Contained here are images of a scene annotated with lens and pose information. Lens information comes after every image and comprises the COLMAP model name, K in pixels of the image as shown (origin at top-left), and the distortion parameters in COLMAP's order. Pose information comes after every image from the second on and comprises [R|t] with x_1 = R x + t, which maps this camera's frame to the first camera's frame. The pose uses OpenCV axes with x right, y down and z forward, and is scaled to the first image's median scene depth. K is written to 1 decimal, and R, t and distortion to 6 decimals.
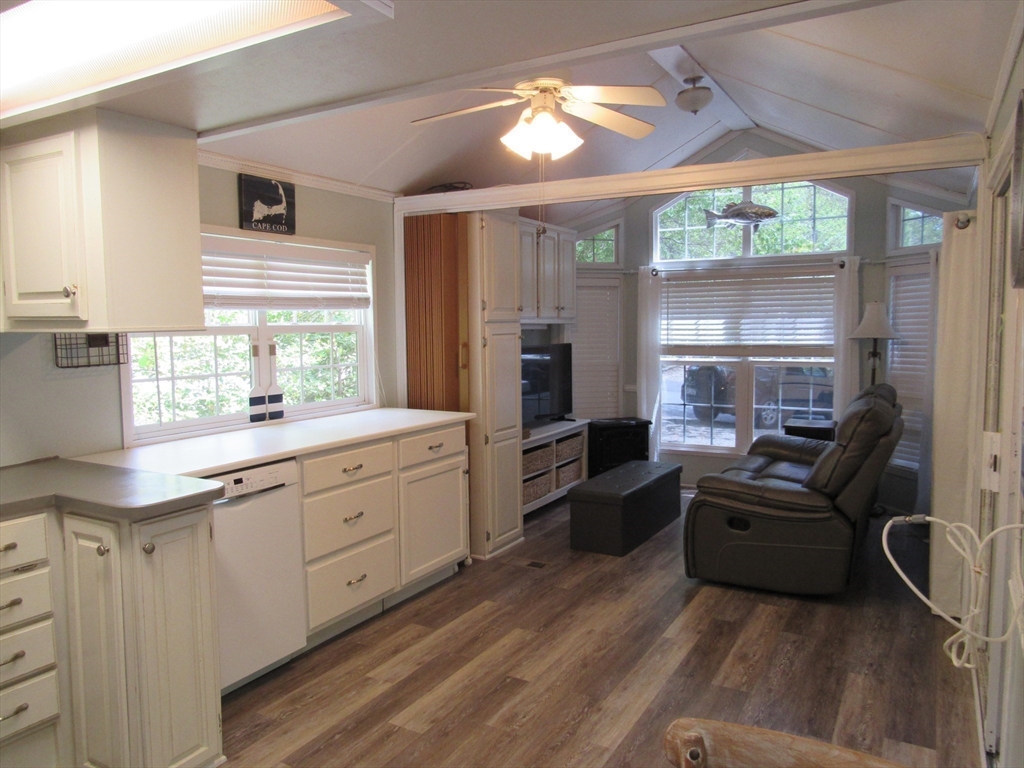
lens RADIAL K [[736.5, 0, 516.0], [0, 736.5, 380.6], [0, 0, 1]] dist [-0.028398, 0.013017]
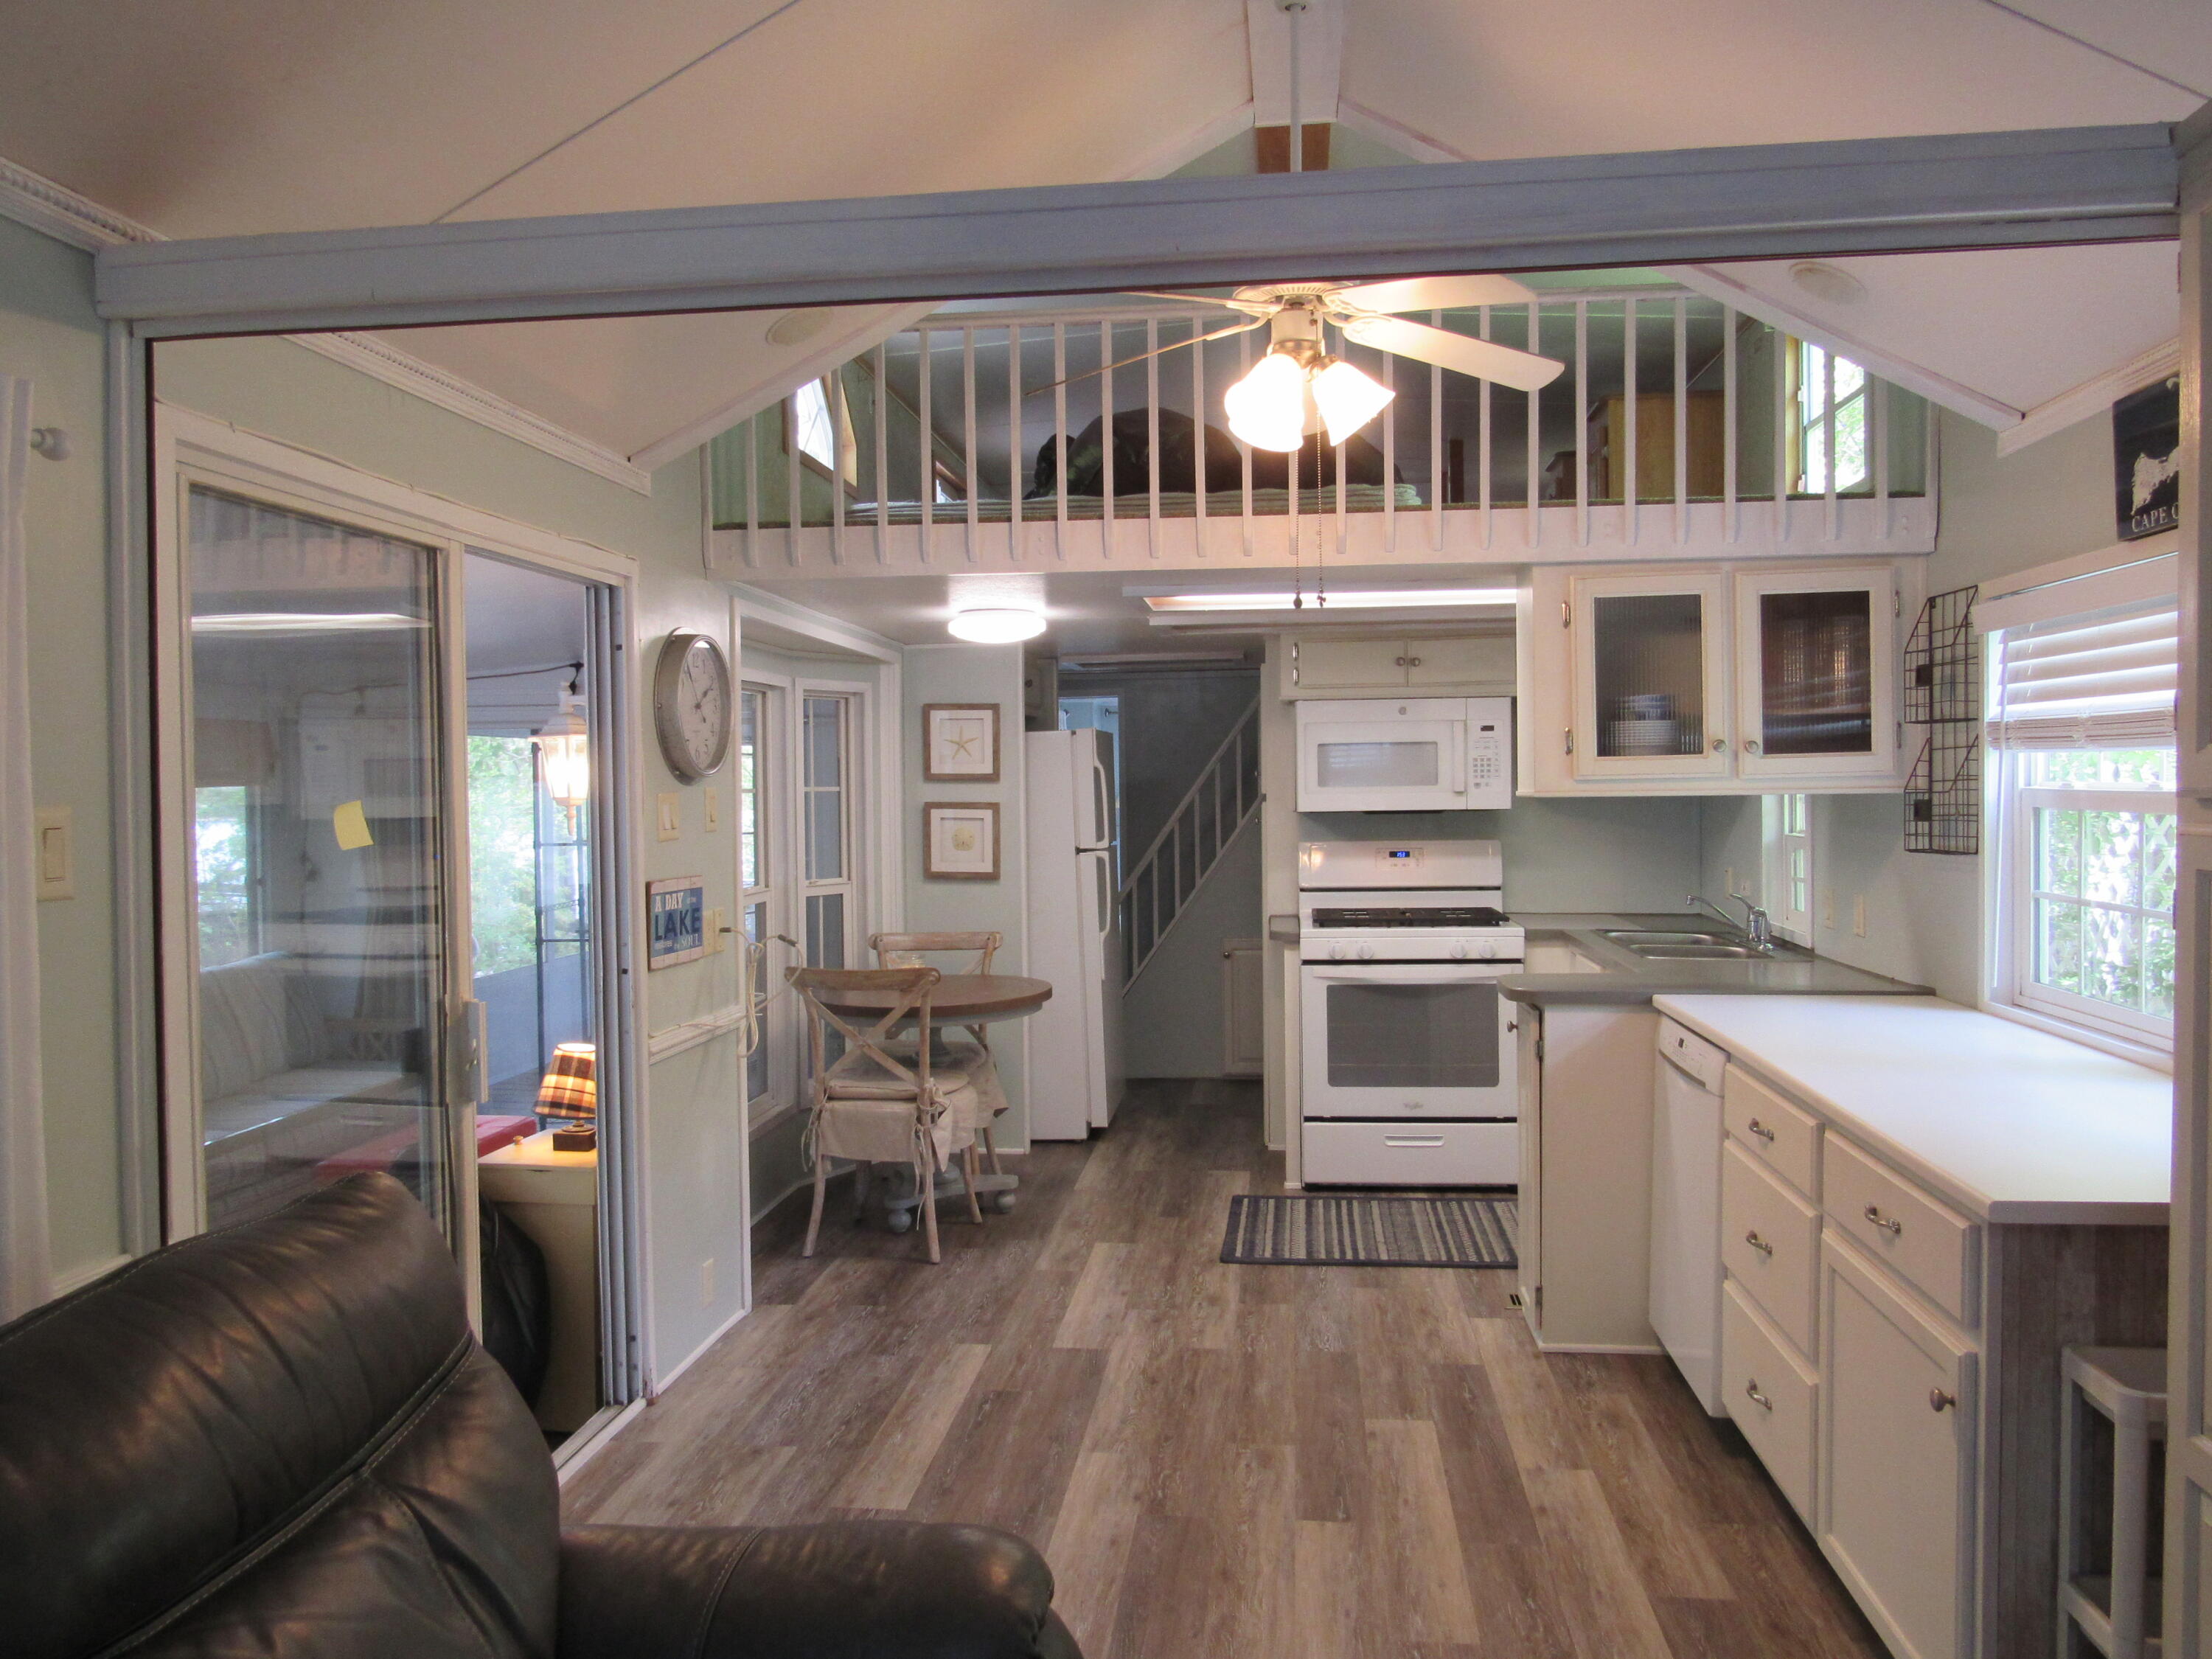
lens RADIAL K [[1591.1, 0, 1110.8], [0, 1591.1, 826.4], [0, 0, 1]] dist [-0.028398, 0.013017]
pose [[-0.921747, 0.026758, -0.386868, 0.652582], [-0.013535, 0.994789, 0.101055, -0.195506], [0.387556, 0.098384, -0.916581, 2.291055]]
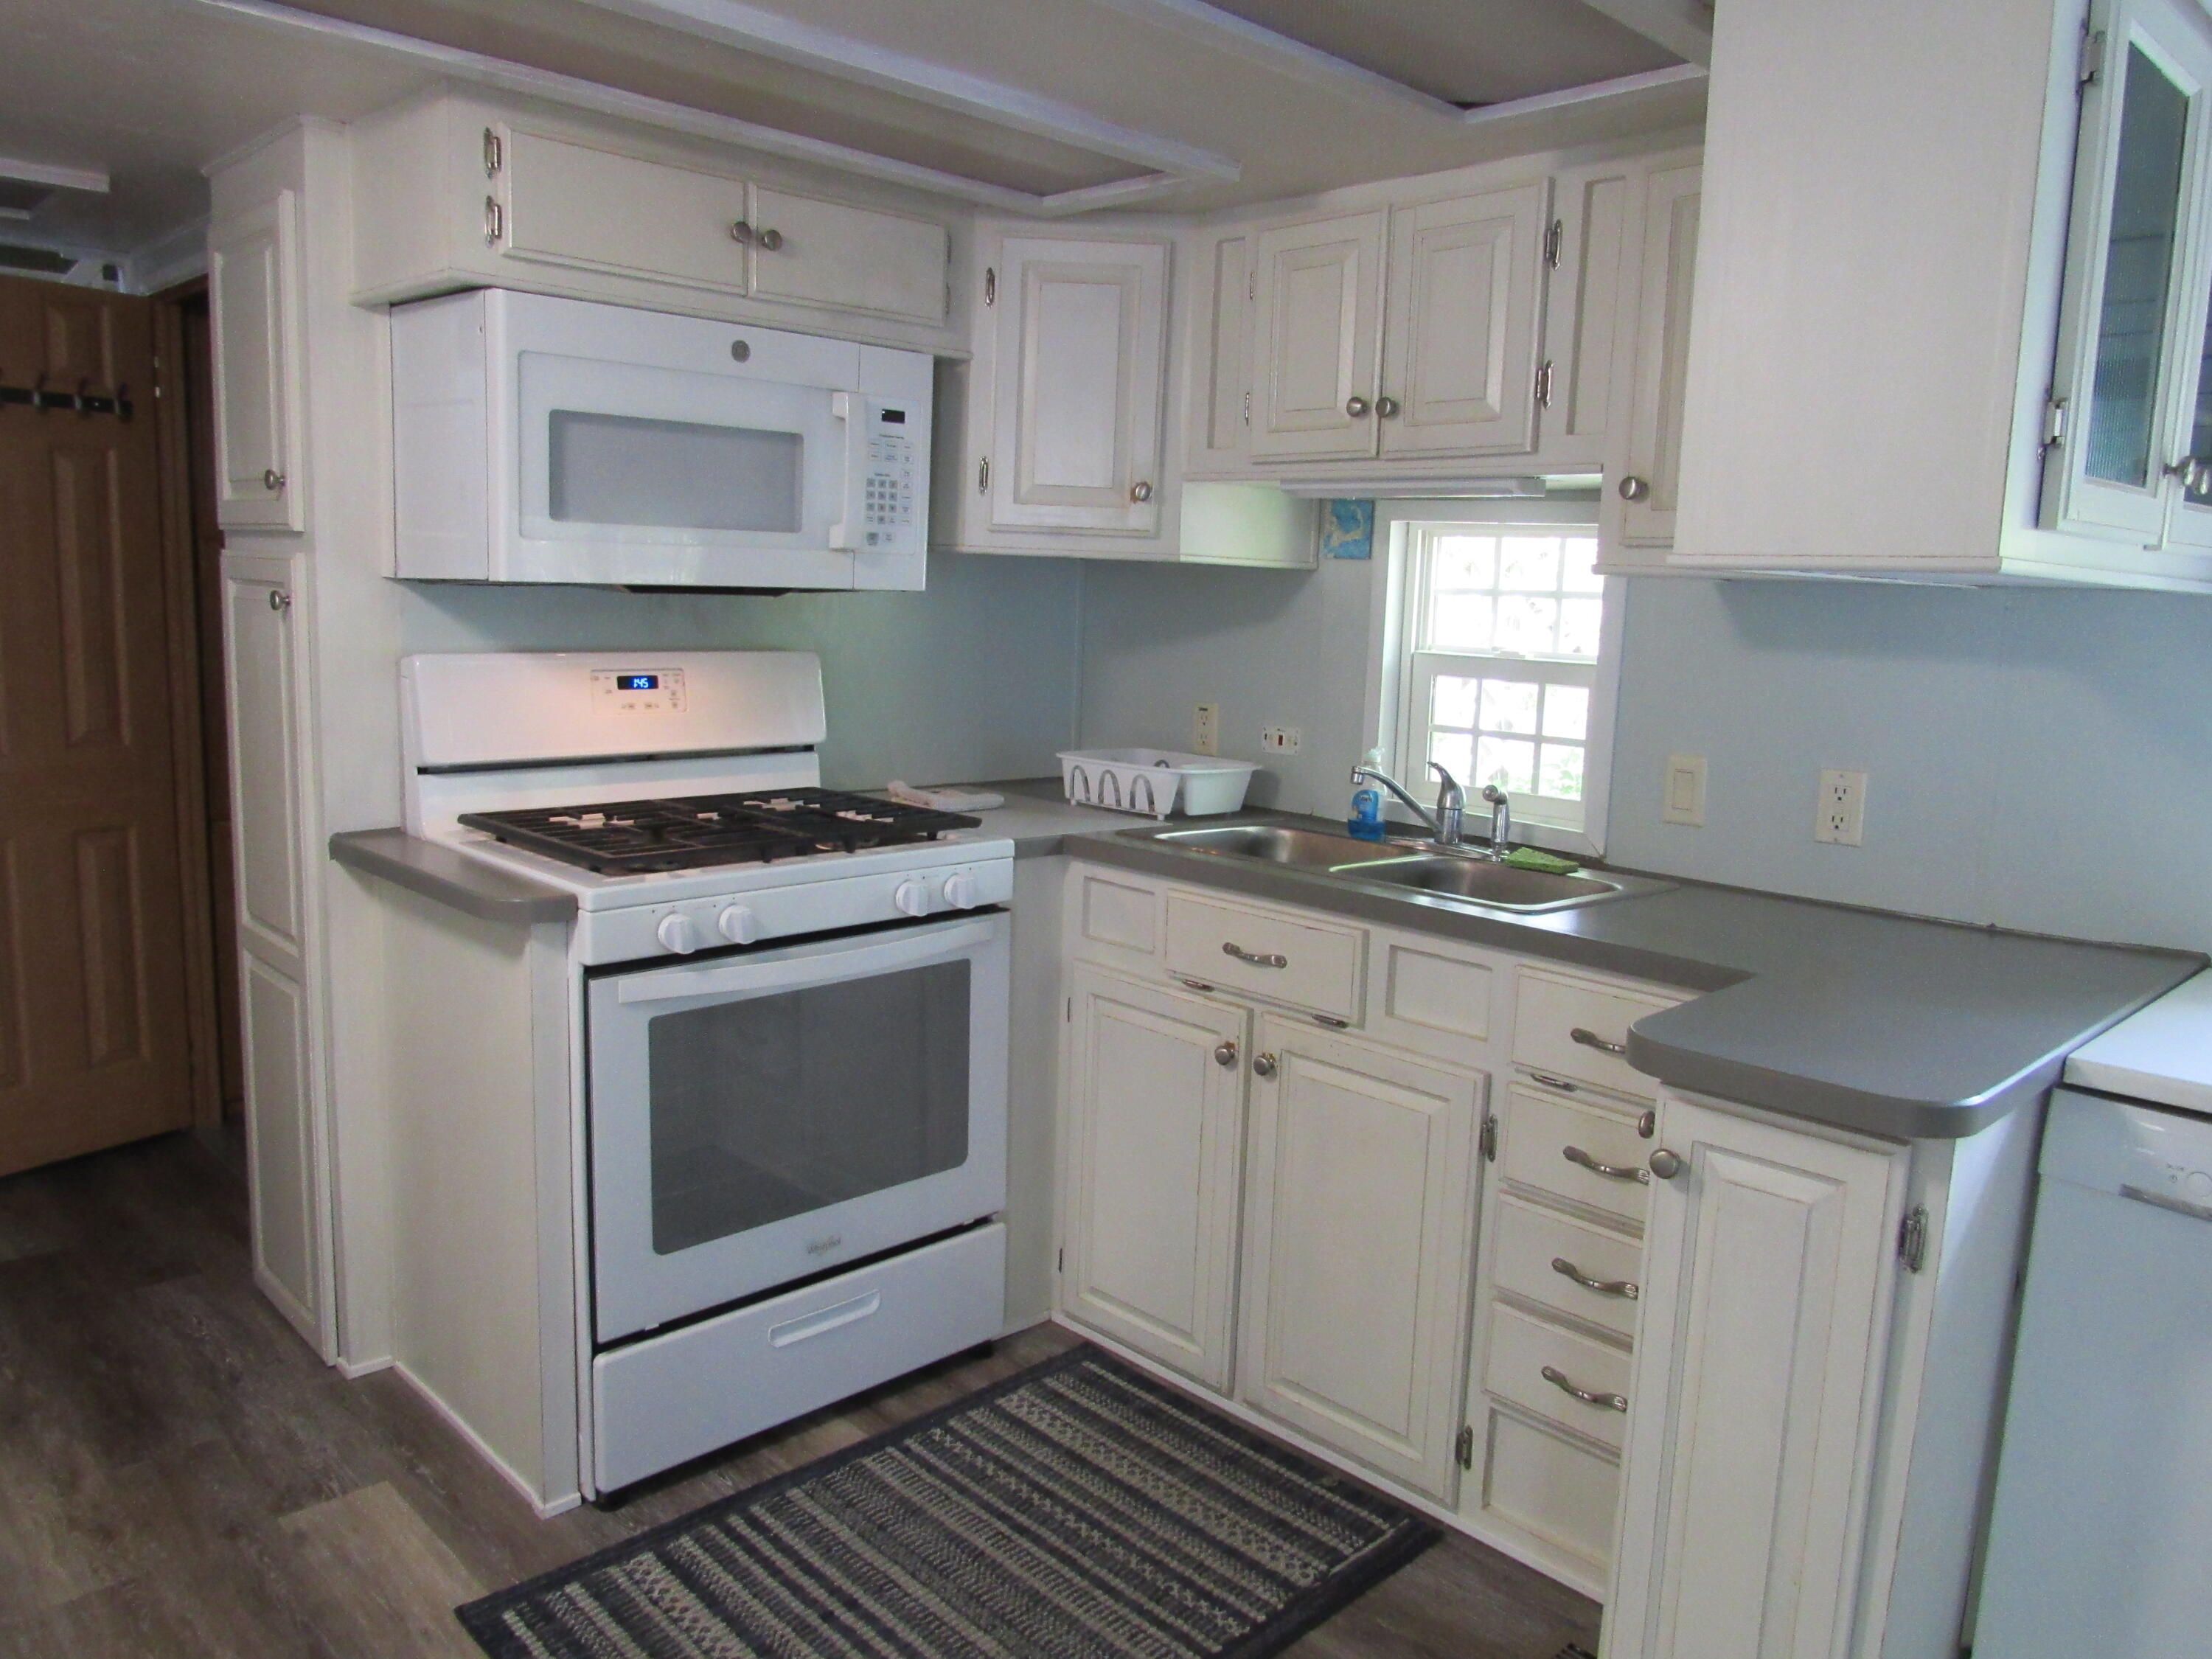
lens RADIAL K [[1591.1, 0, 1115.1], [0, 1591.1, 836.1], [0, 0, 1]] dist [-0.028398, 0.013017]
pose [[-0.276675, 0.142747, -0.950302, 0.251335], [-0.111264, 0.977496, 0.179226, -0.031875], [0.954500, 0.155322, -0.254566, 0.736401]]
